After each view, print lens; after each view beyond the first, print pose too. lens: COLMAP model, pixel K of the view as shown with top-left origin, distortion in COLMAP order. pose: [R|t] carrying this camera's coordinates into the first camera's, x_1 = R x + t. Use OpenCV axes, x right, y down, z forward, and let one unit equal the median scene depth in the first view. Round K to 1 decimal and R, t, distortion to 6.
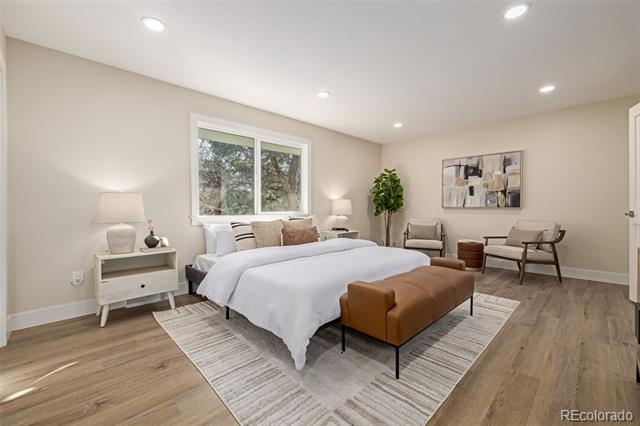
lens RADIAL K [[269.4, 0, 320.0], [0, 269.4, 213.0], [0, 0, 1]] dist [-0.000385, -0.000191]
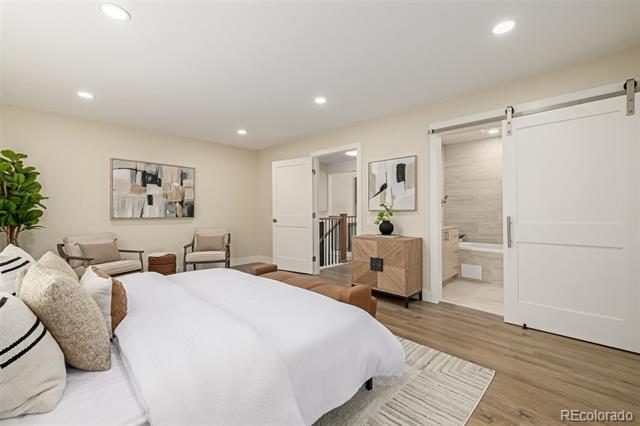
lens RADIAL K [[269.4, 0, 320.0], [0, 269.4, 213.0], [0, 0, 1]] dist [-0.000385, -0.000191]
pose [[-0.032469, 0.001563, 0.999472, -0.399893], [0.025875, 0.999665, -0.000723, -0.022770], [-0.999138, 0.025838, -0.032499, 0.474335]]
